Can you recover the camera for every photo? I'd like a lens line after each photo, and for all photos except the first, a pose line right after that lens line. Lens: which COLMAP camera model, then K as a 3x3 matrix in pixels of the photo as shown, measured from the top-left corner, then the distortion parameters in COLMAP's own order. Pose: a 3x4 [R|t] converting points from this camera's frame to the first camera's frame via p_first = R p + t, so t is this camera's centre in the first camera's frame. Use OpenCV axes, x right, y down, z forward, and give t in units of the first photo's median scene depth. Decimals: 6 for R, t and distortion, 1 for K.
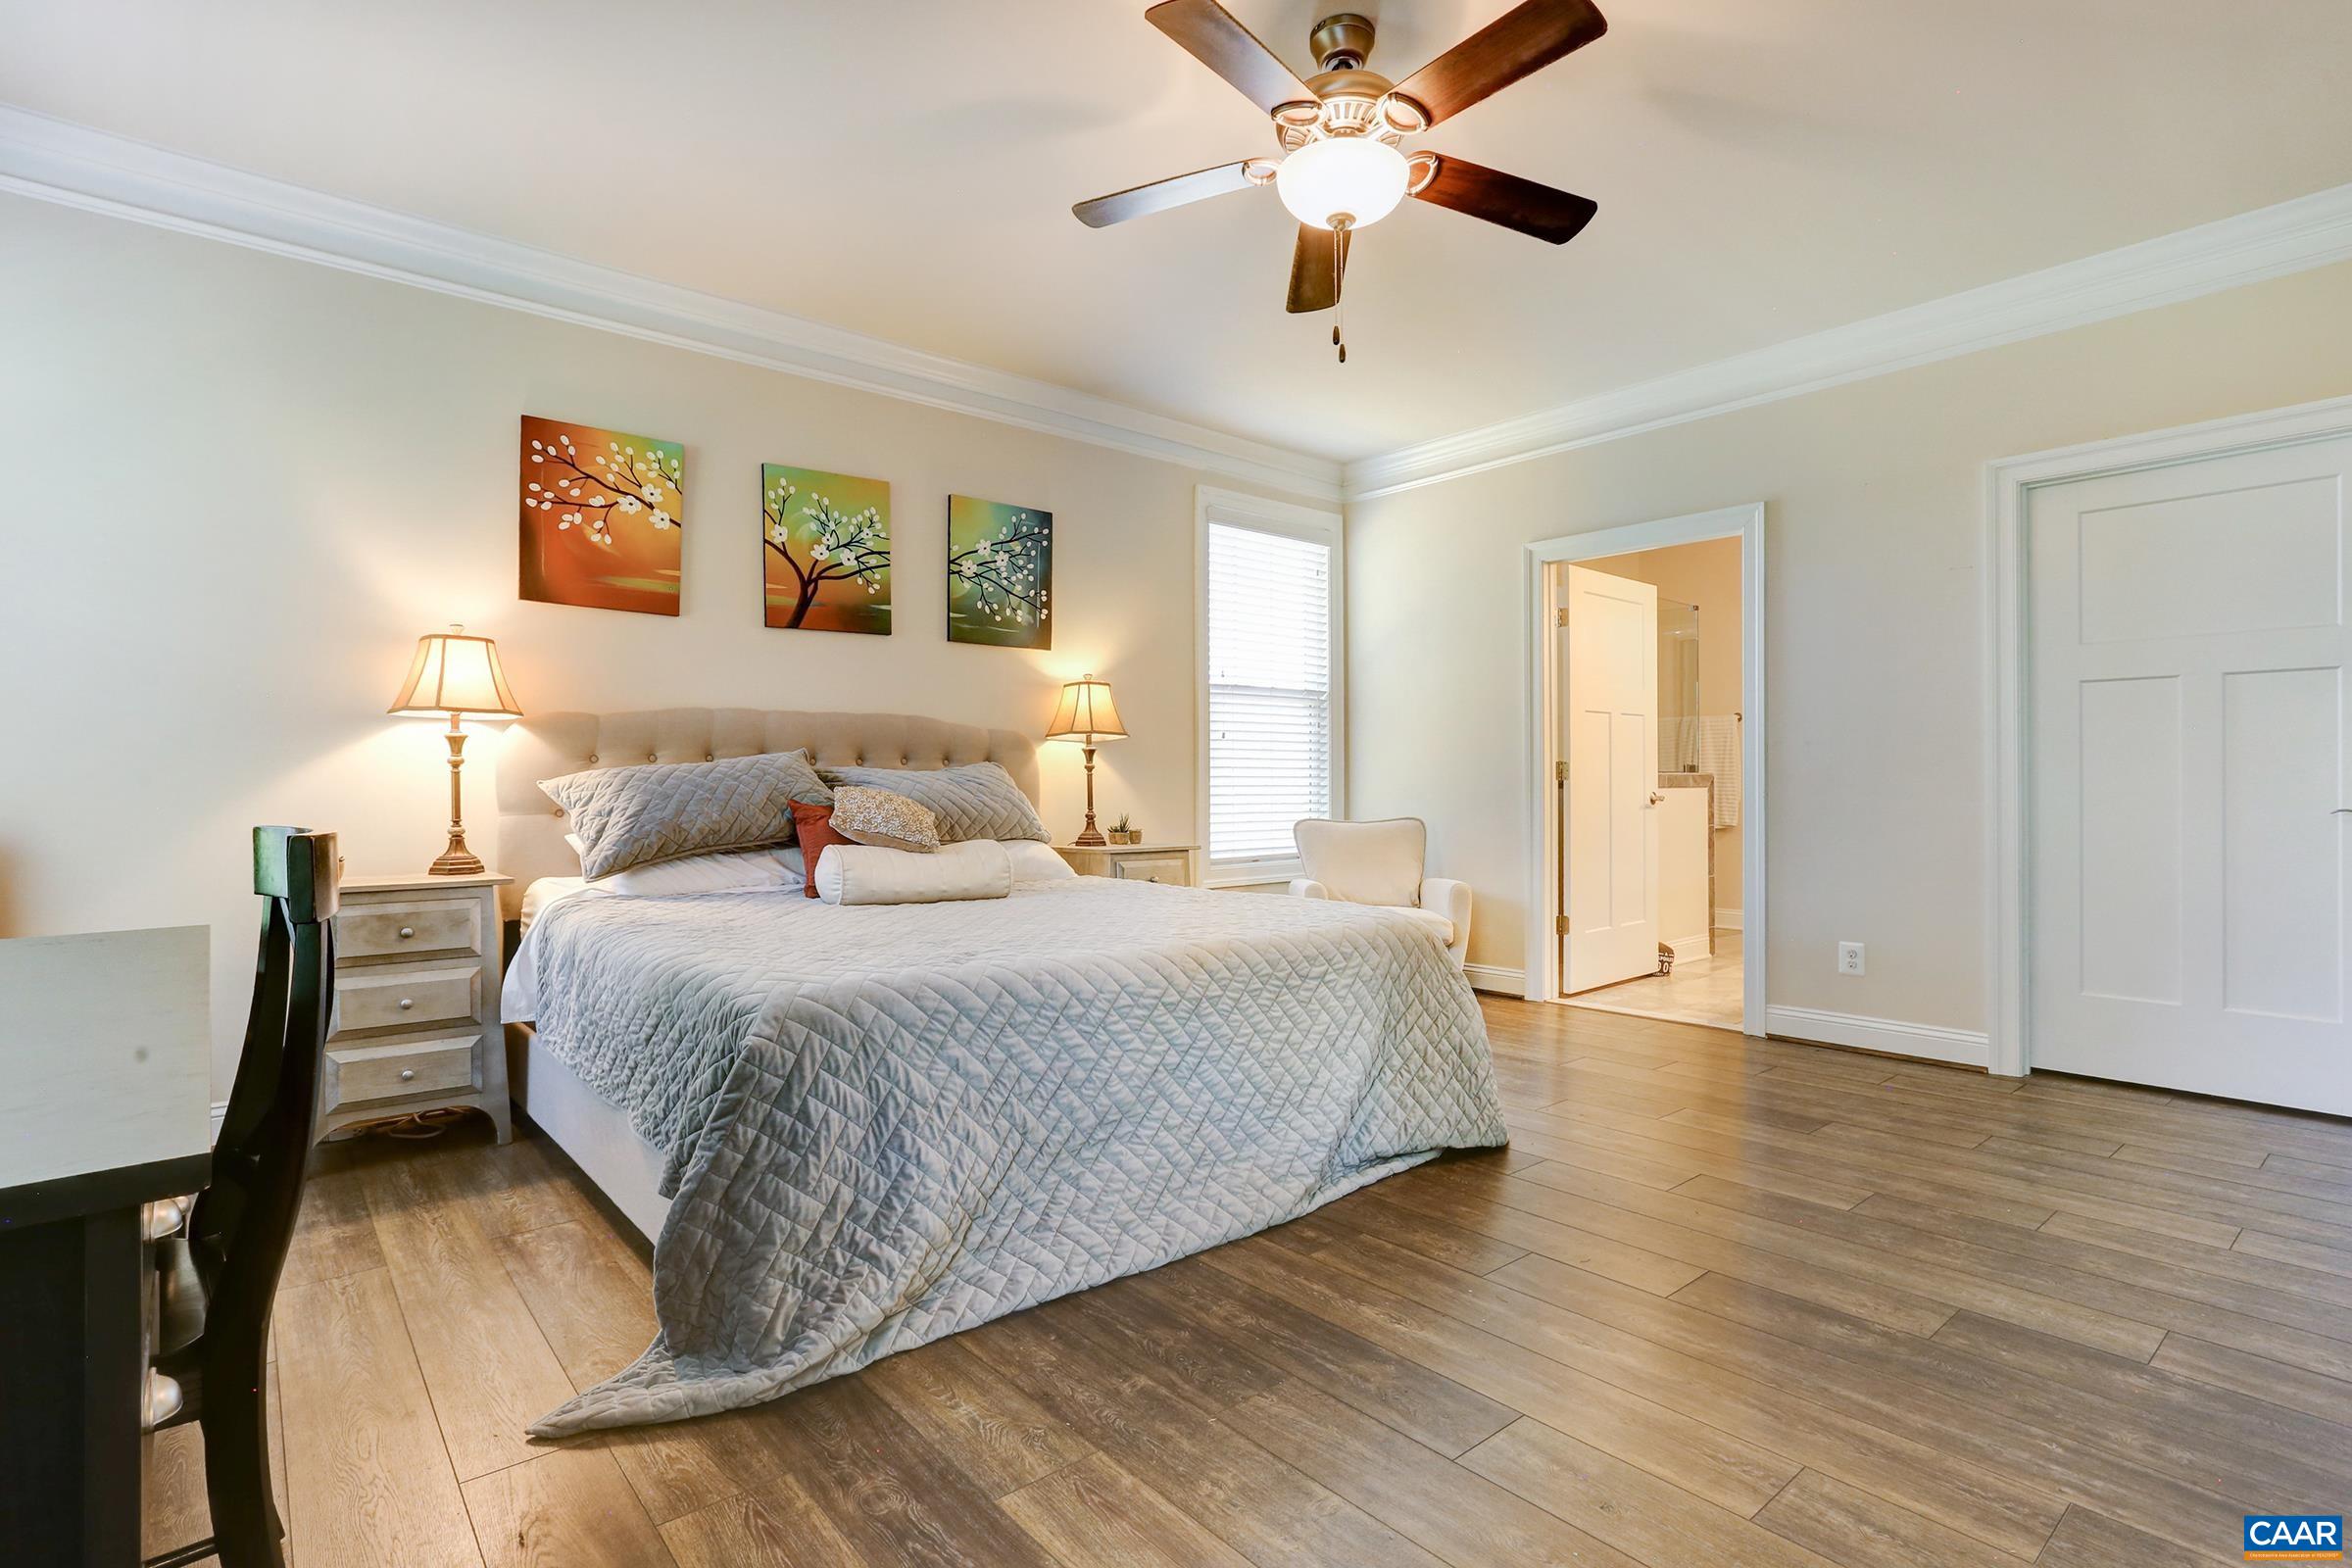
lens RADIAL K [[1127.1, 0, 1179.1], [0, 1127.1, 787.8], [0, 0, 1]] dist [-0.015956, 0.010415]
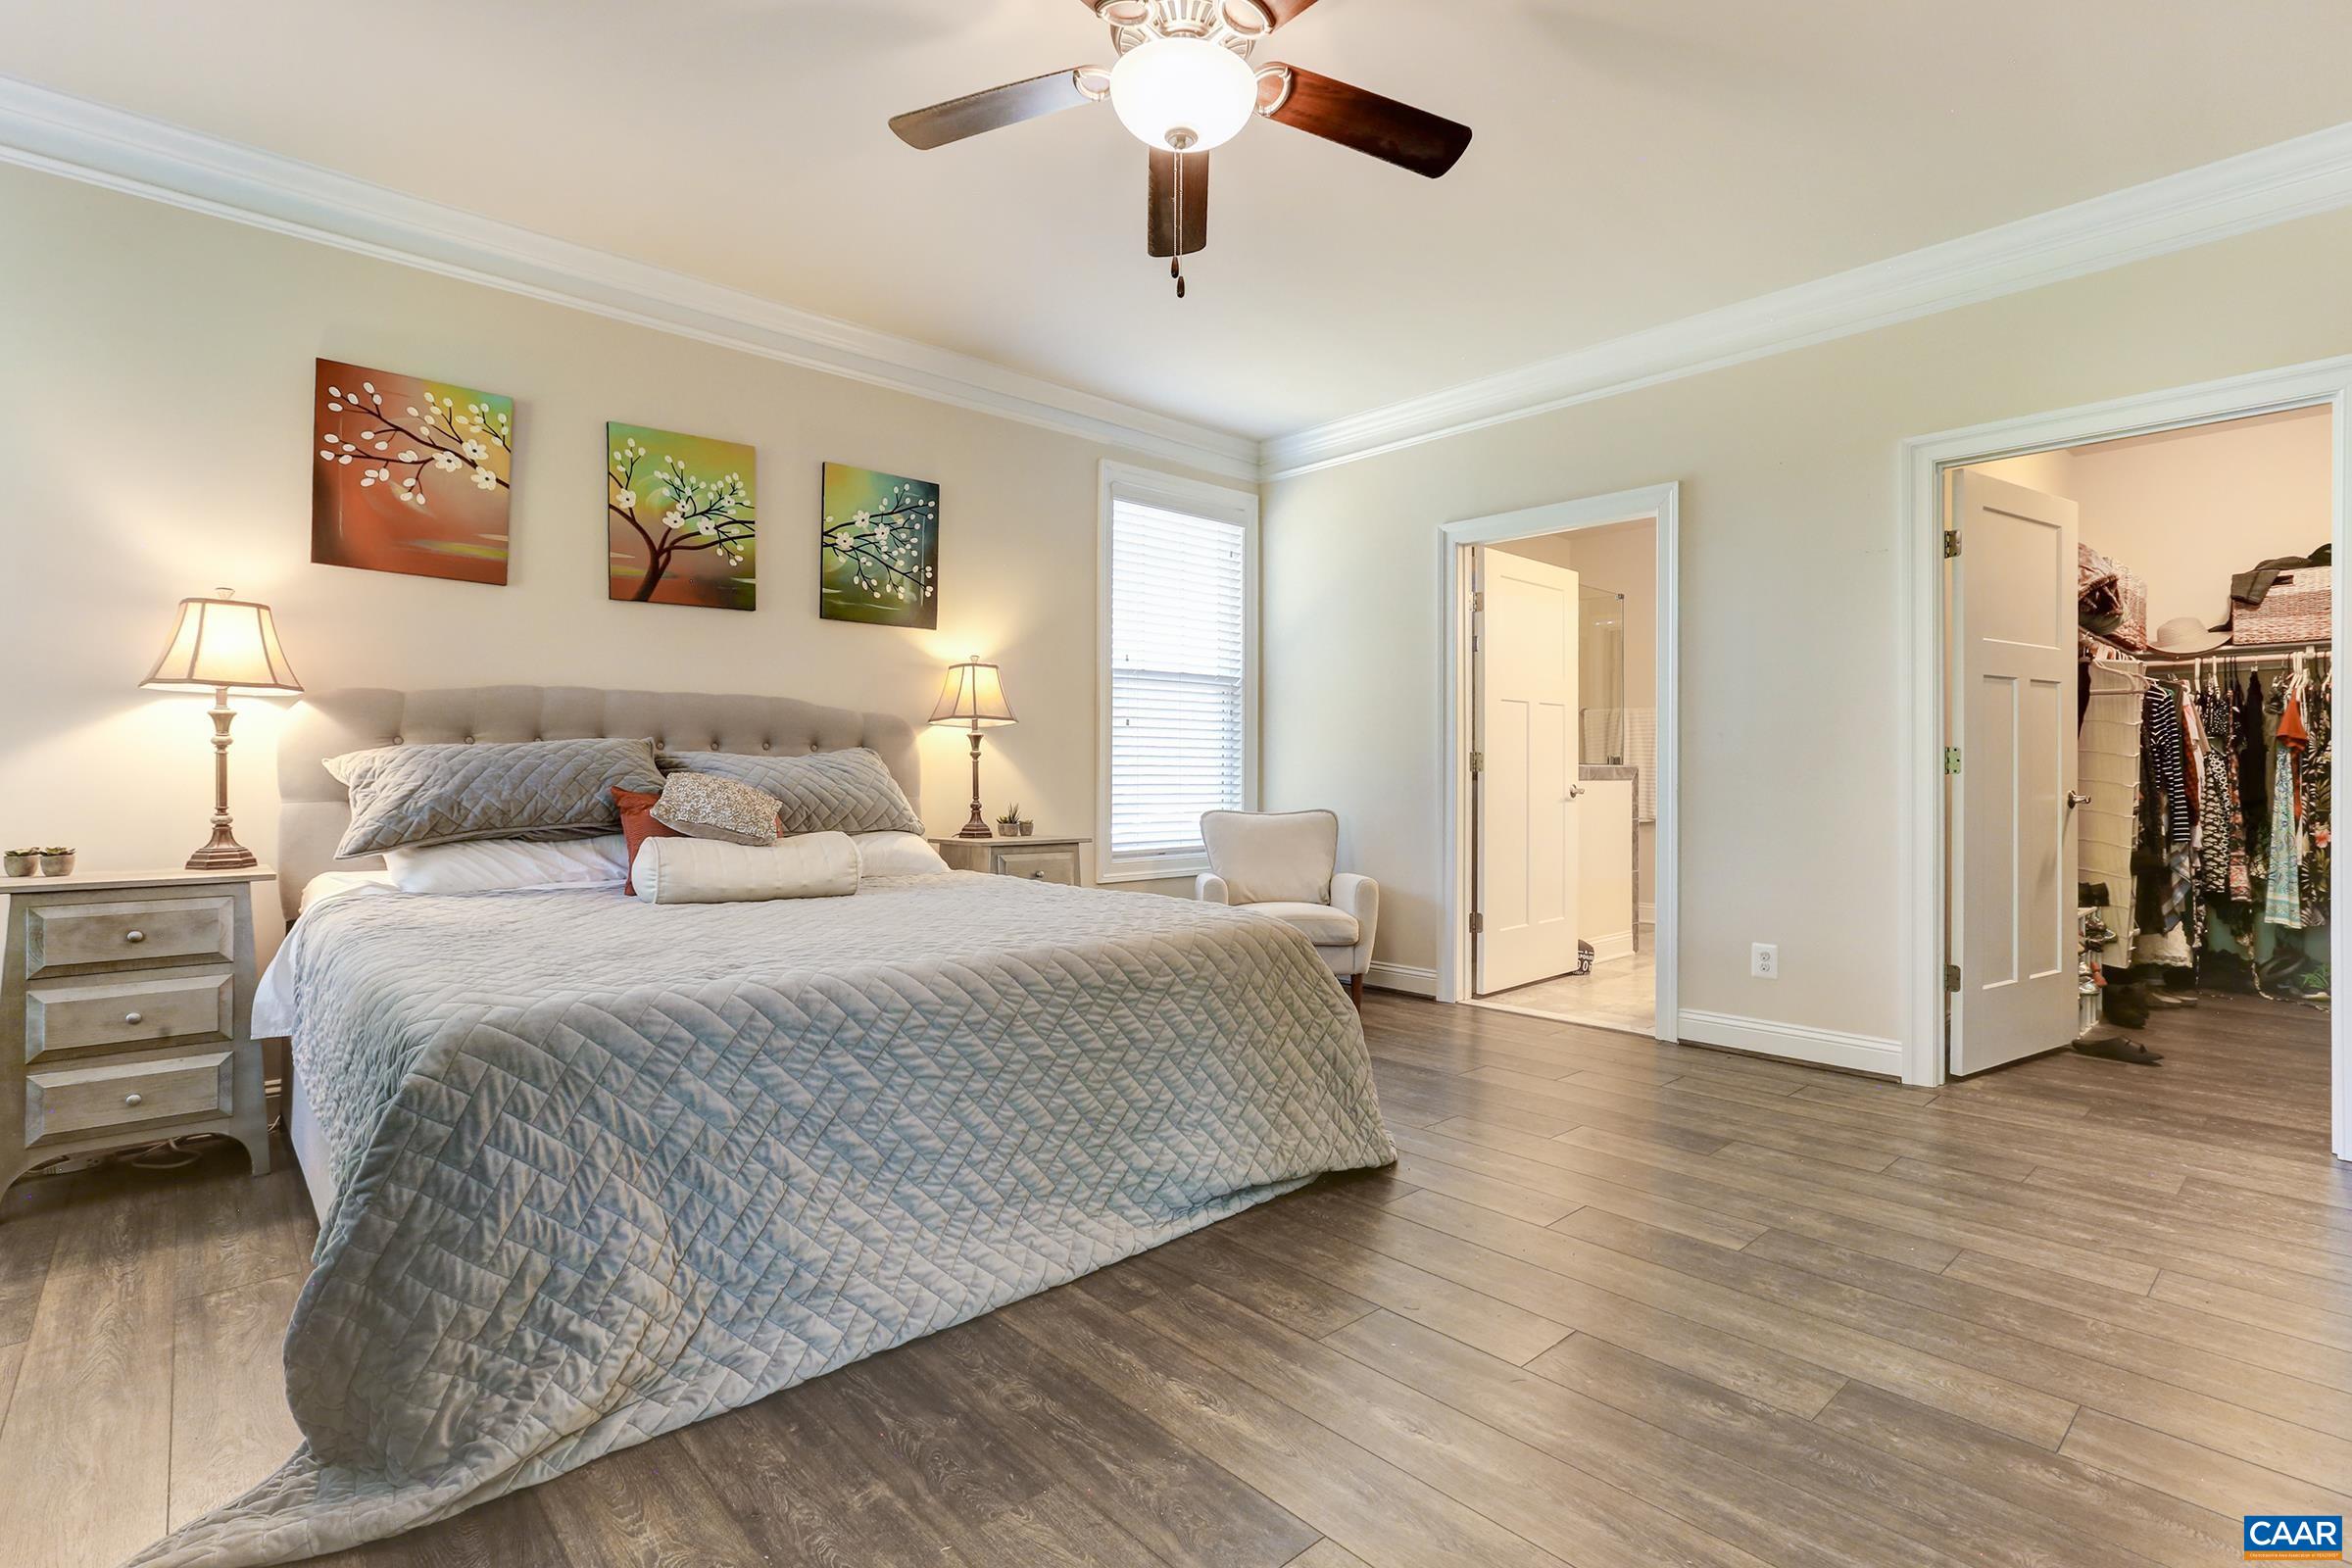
lens RADIAL K [[1127.1, 0, 1176.8], [0, 1127.1, 770.4], [0, 0, 1]] dist [-0.015956, 0.010415]
pose [[0.999164, 0.006272, 0.040398, 0.083455], [-0.005987, 0.999956, -0.007176, 0.001149], [-0.040441, 0.006928, 0.999158, 0.090786]]
